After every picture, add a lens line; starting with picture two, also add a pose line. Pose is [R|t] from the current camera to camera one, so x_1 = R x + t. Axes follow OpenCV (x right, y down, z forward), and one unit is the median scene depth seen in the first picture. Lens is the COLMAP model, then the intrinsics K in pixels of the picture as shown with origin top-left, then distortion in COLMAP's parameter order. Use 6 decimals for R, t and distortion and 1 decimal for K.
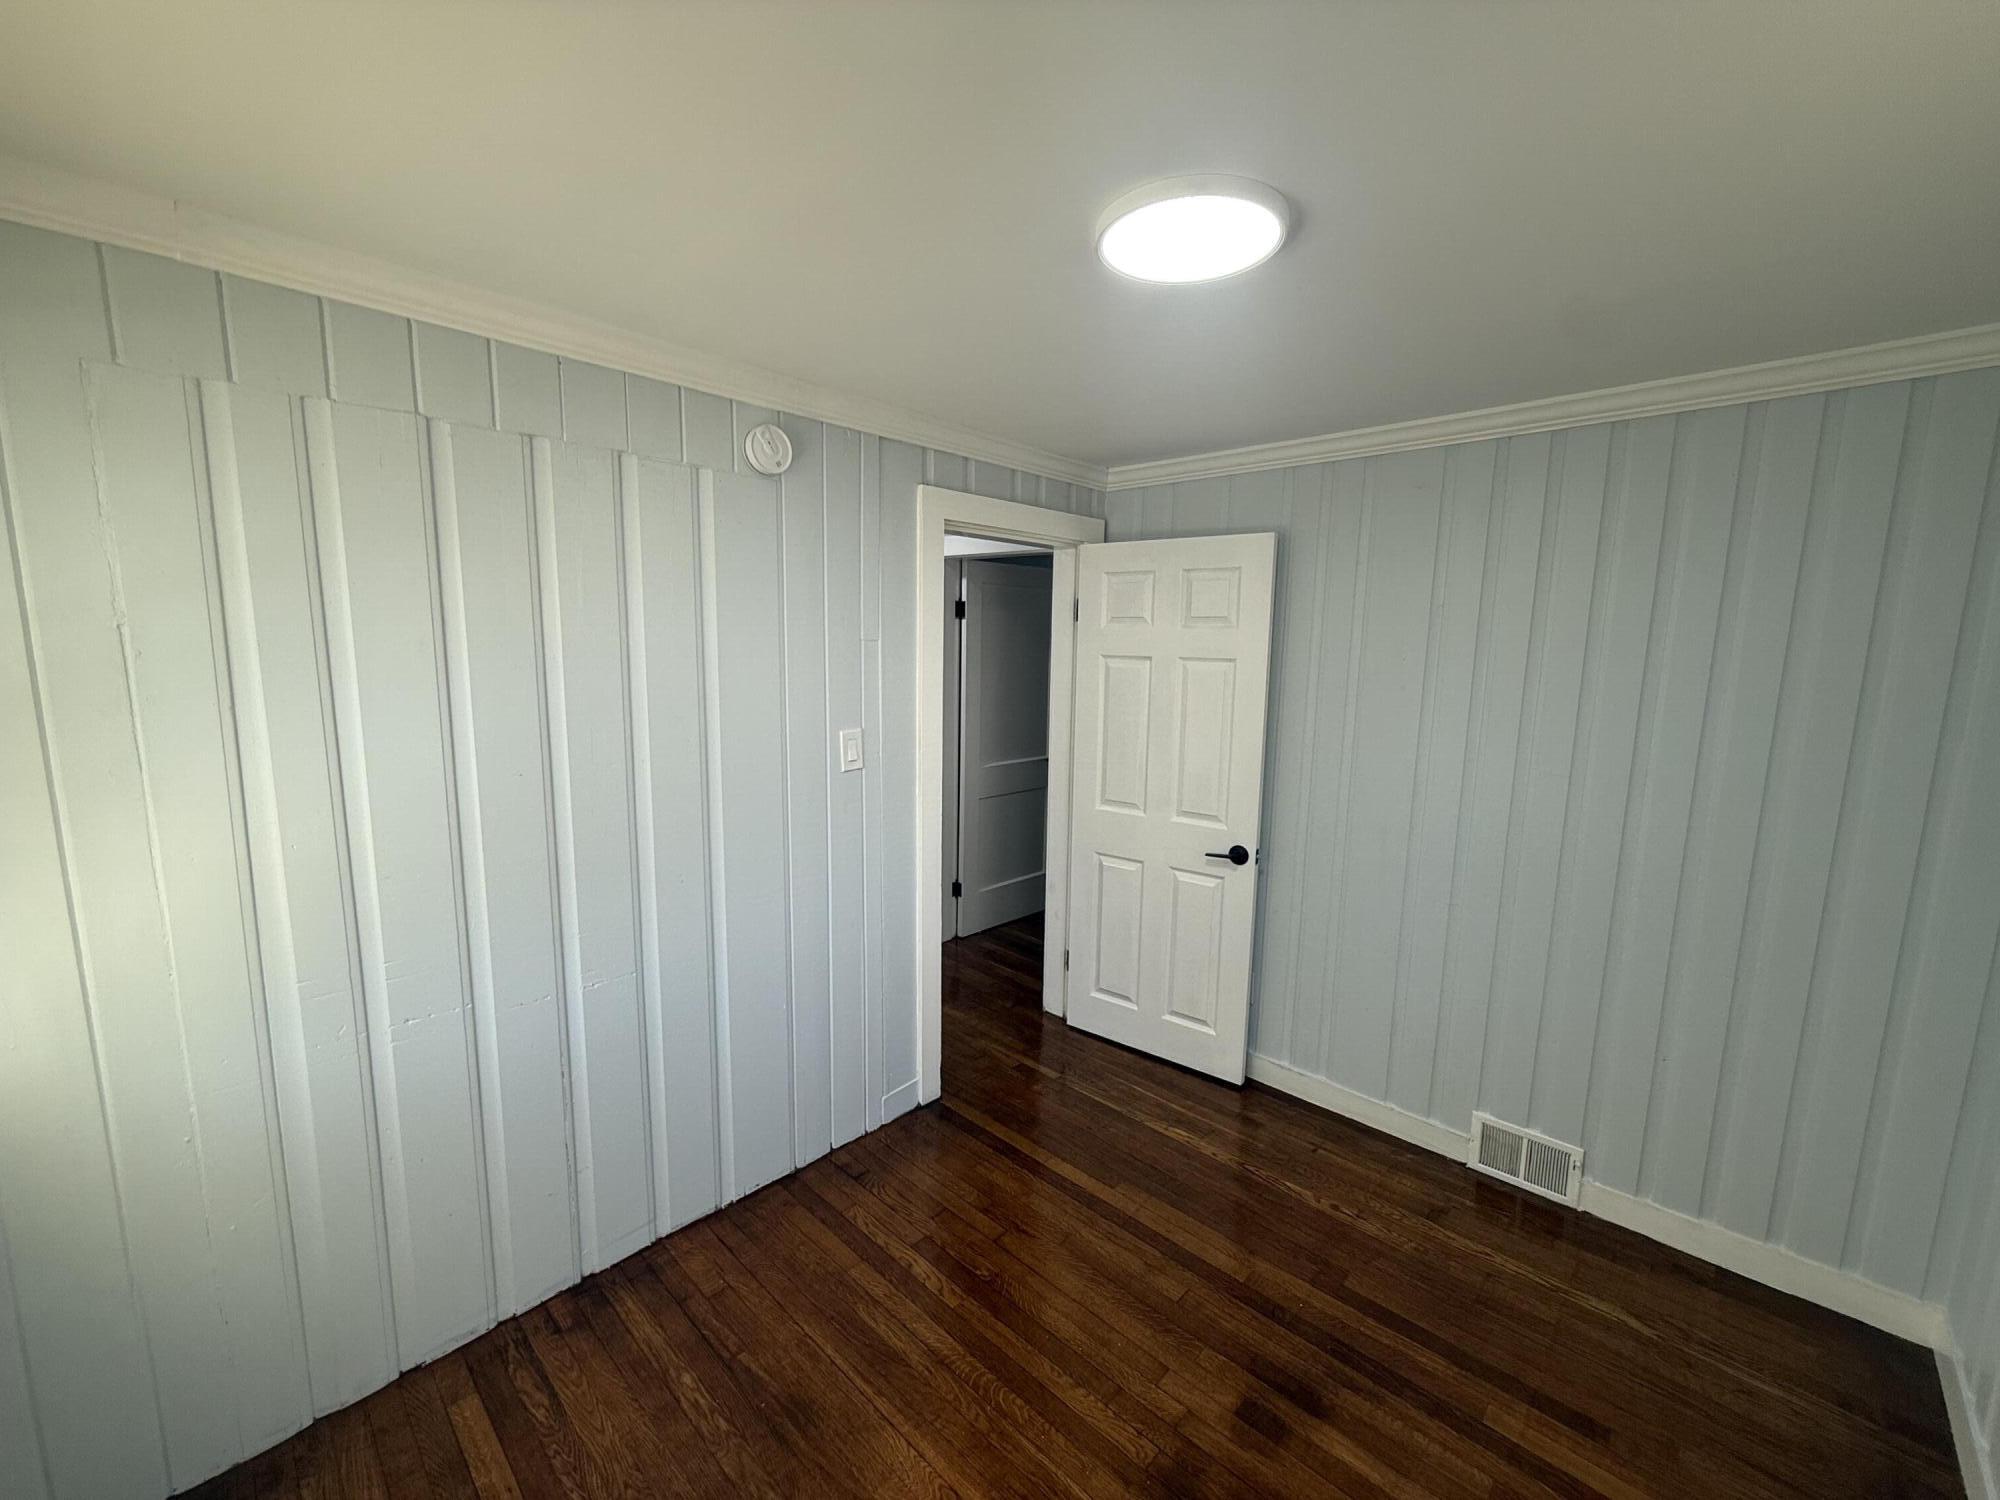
lens RADIAL K [[801.1, 0, 1009.1], [0, 801.1, 749.5], [0, 0, 1]] dist [0.000386, -0.000466]
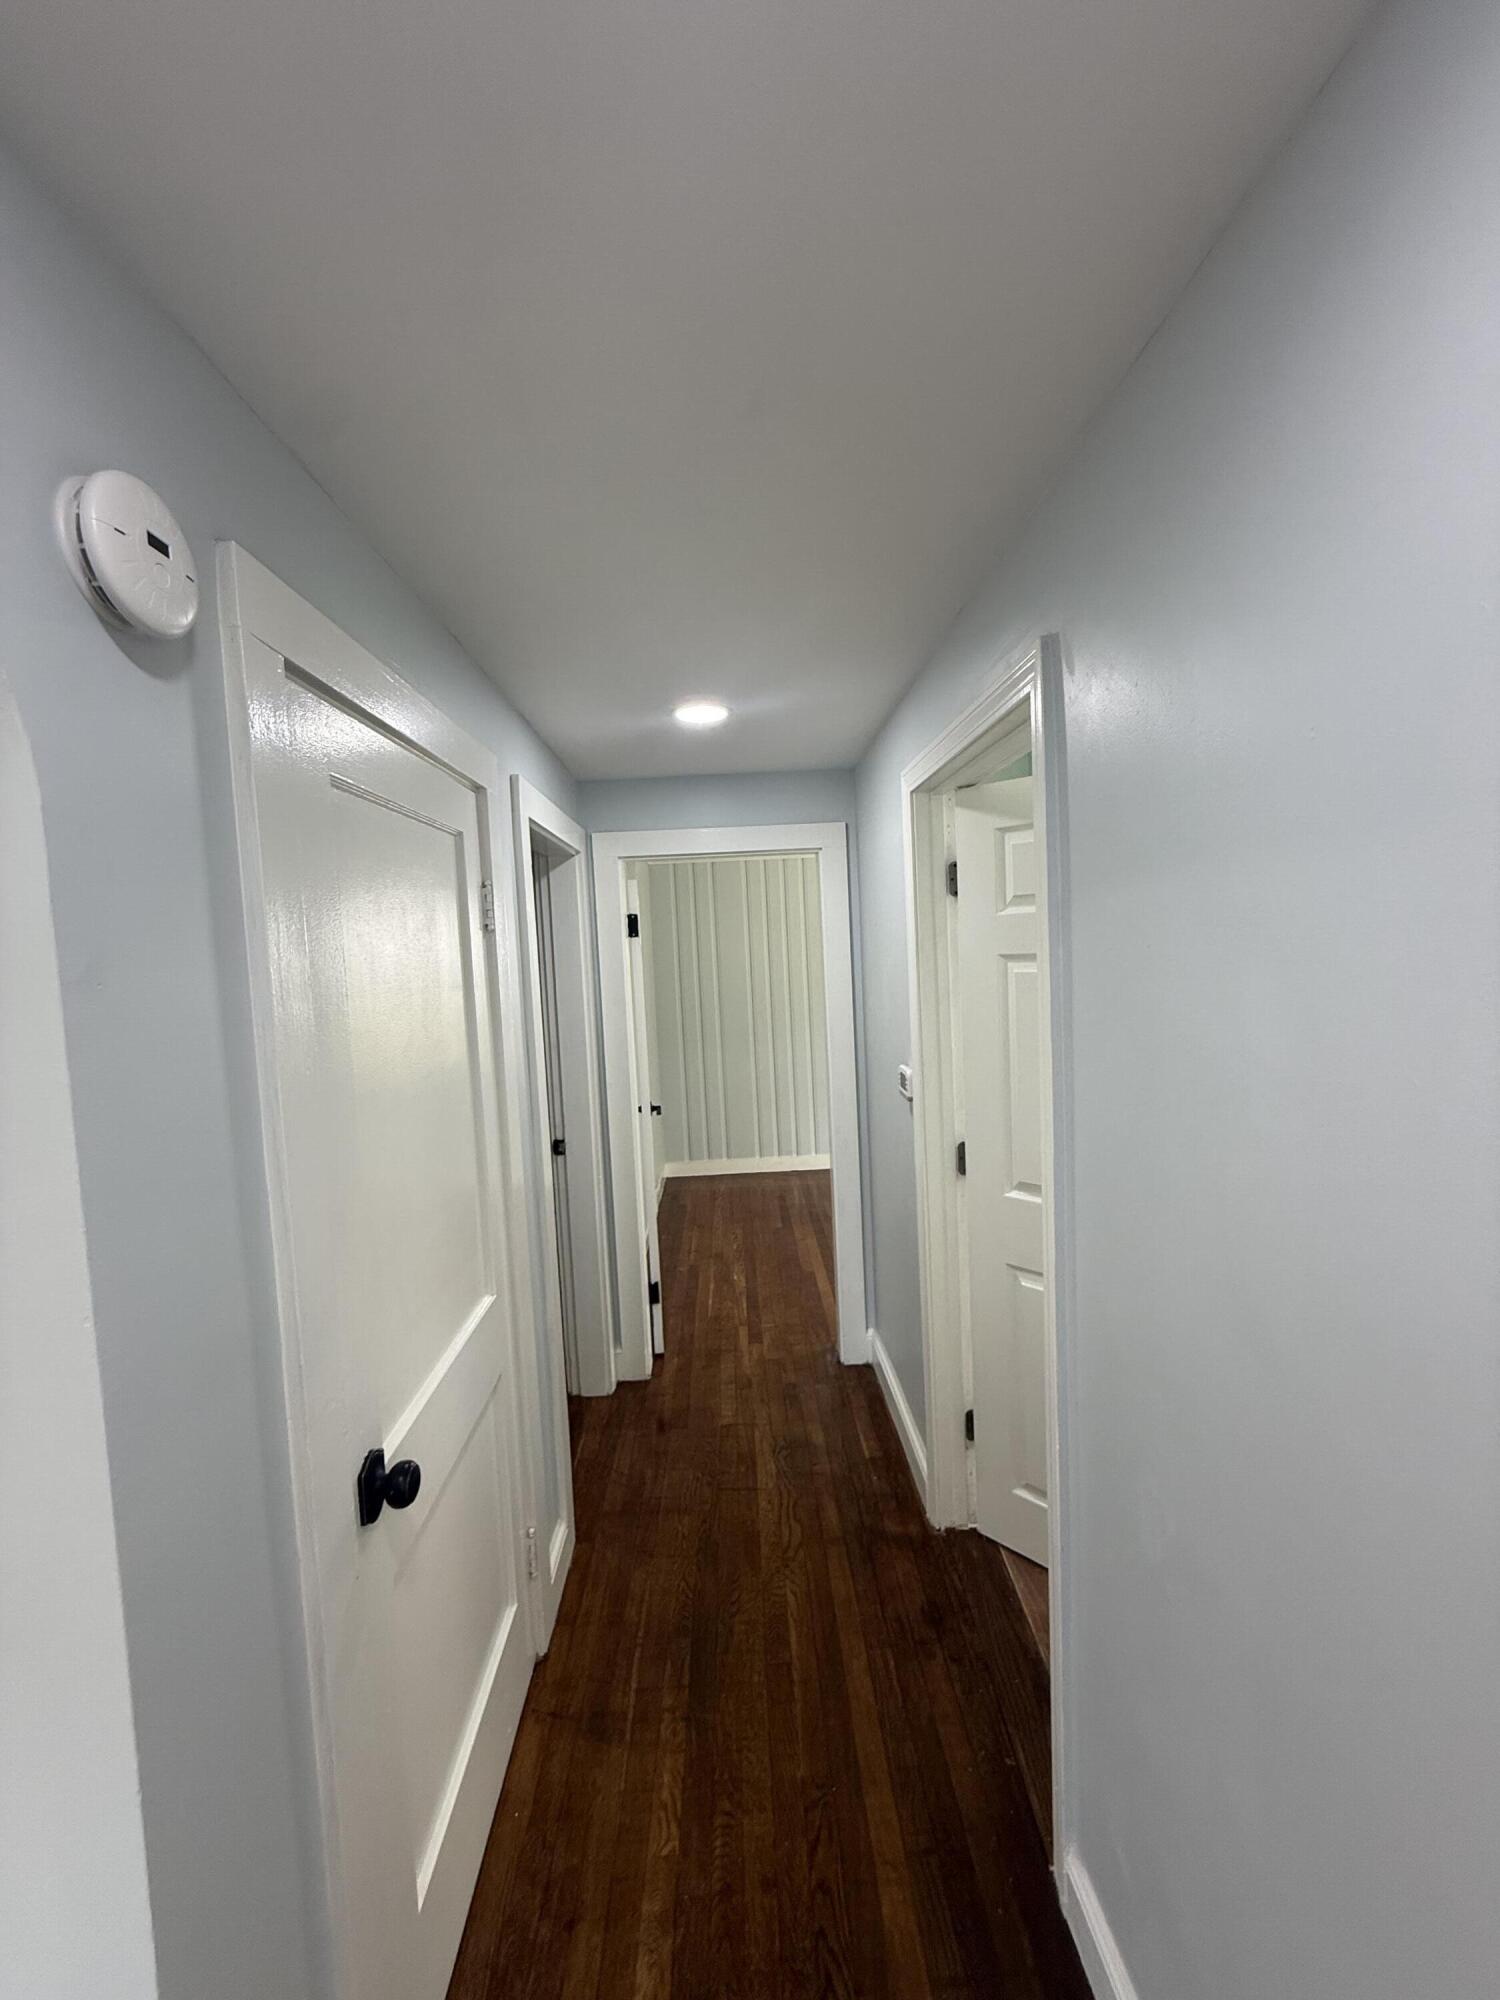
lens RADIAL K [[801.1, 0, 750.0], [0, 801.1, 1000.0], [0, 0, 1]] dist [0.000386, -0.000466]
pose [[-0.702275, -0.030468, 0.711254, -1.336153], [0.140690, 0.973440, 0.180612, -0.461869], [-0.697866, 0.226906, -0.679336, 2.940207]]
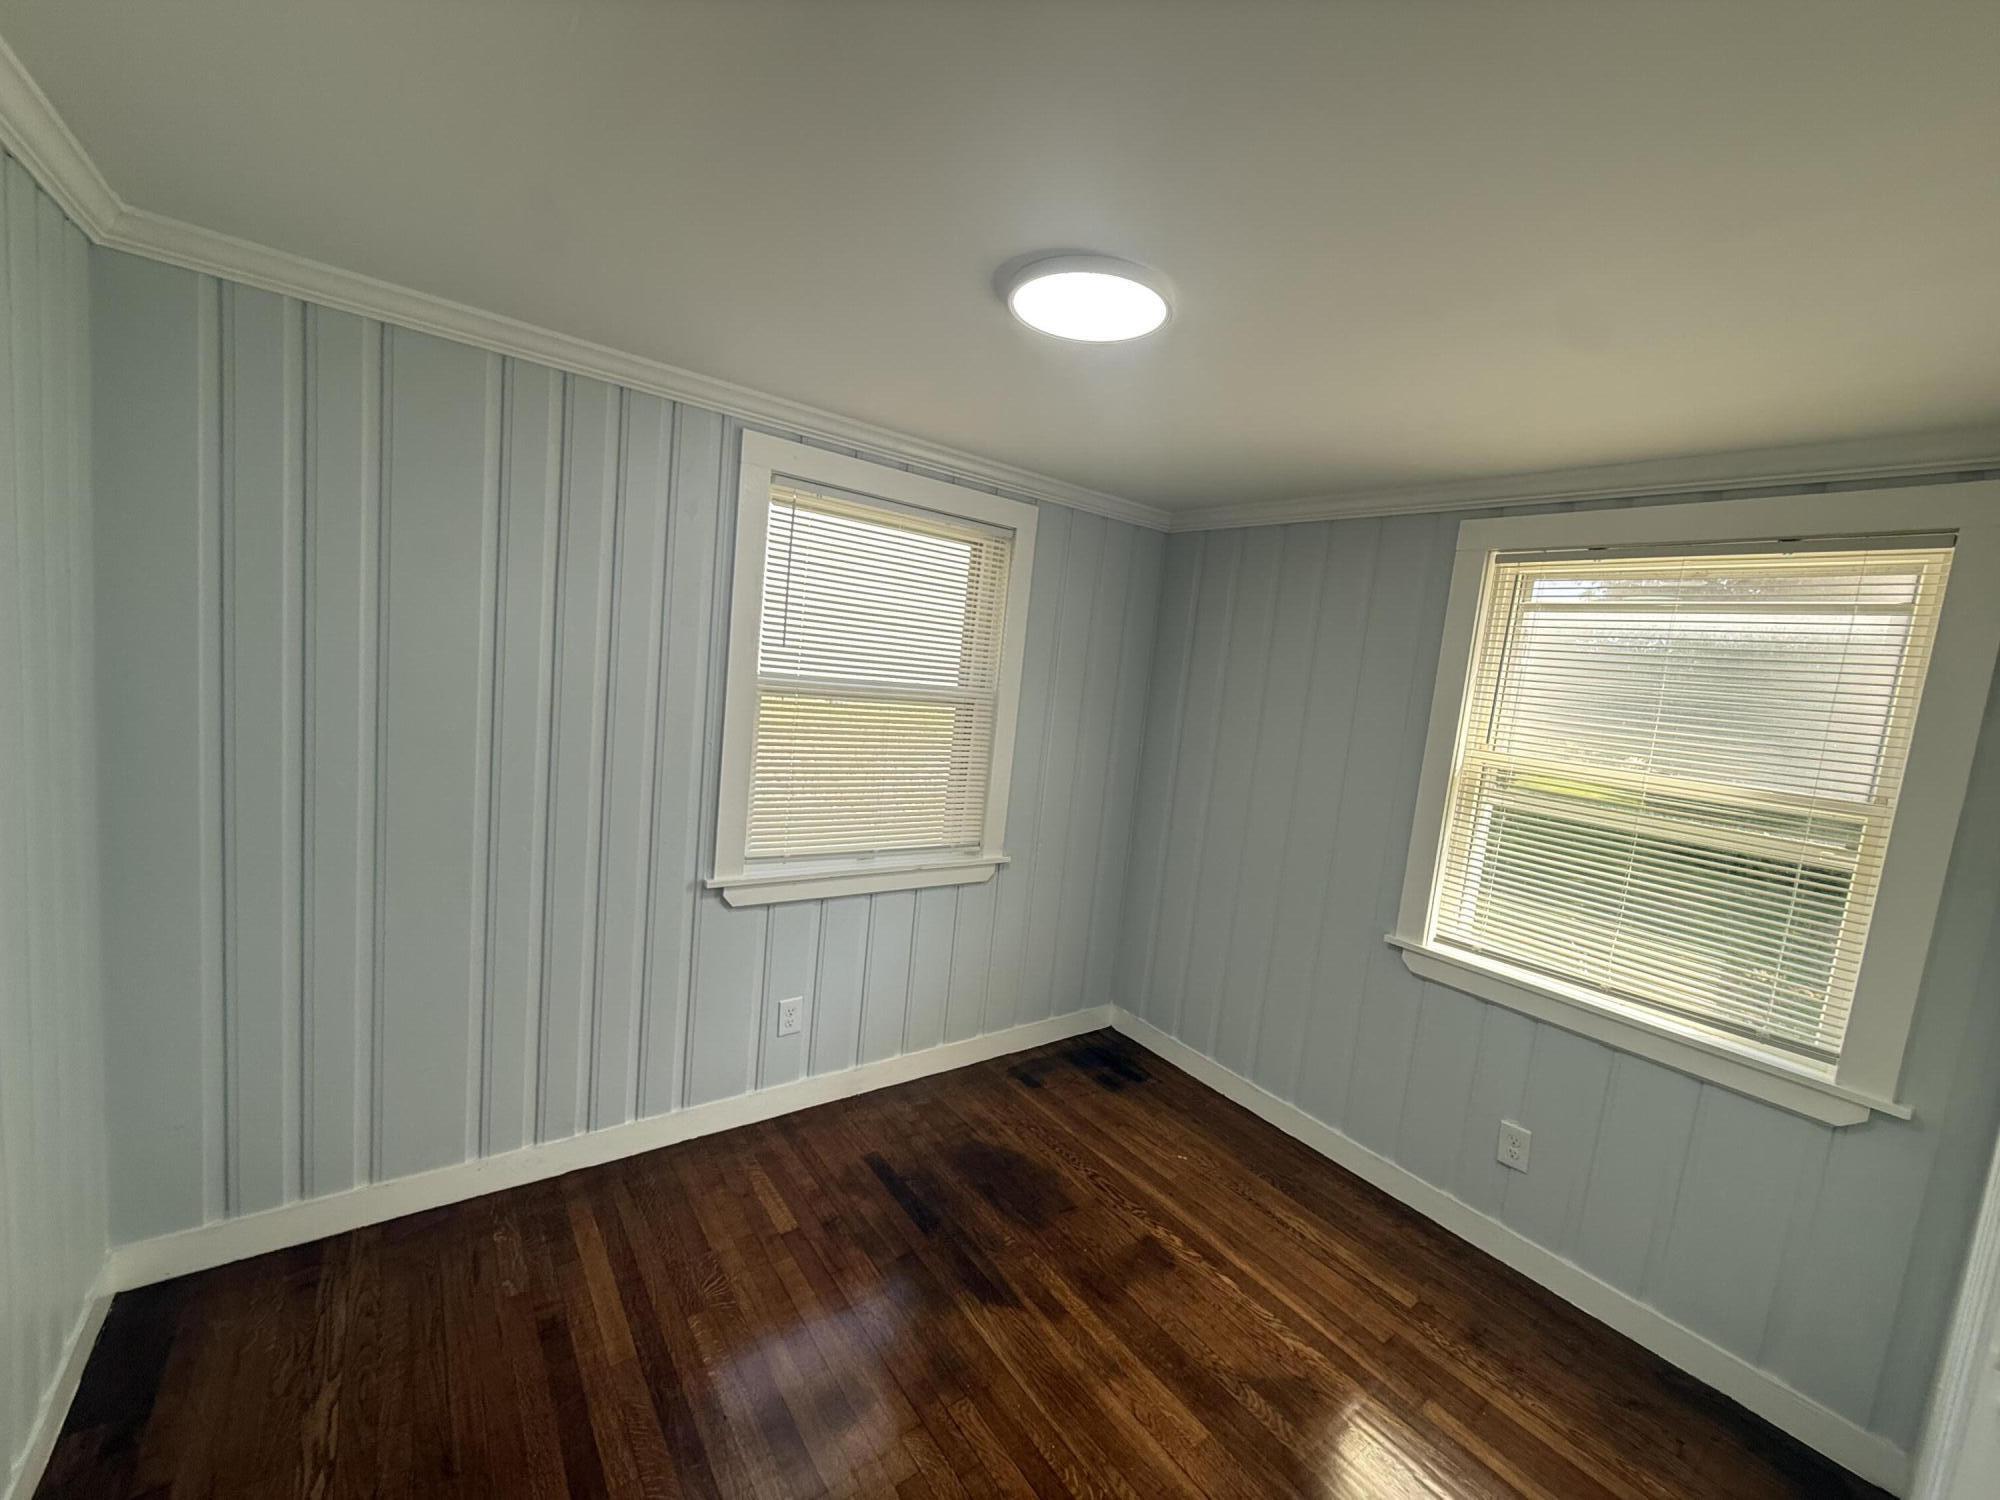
lens RADIAL K [[799.5, 0, 1005.9], [0, 799.5, 752.5], [0, 0, 1]] dist [0.000344, 0.000129]
pose [[-0.977786, -0.129010, 0.165201, 0.044571], [-0.085111, 0.964616, 0.249544, -0.229808], [-0.191549, 0.229940, -0.954168, 1.693892]]
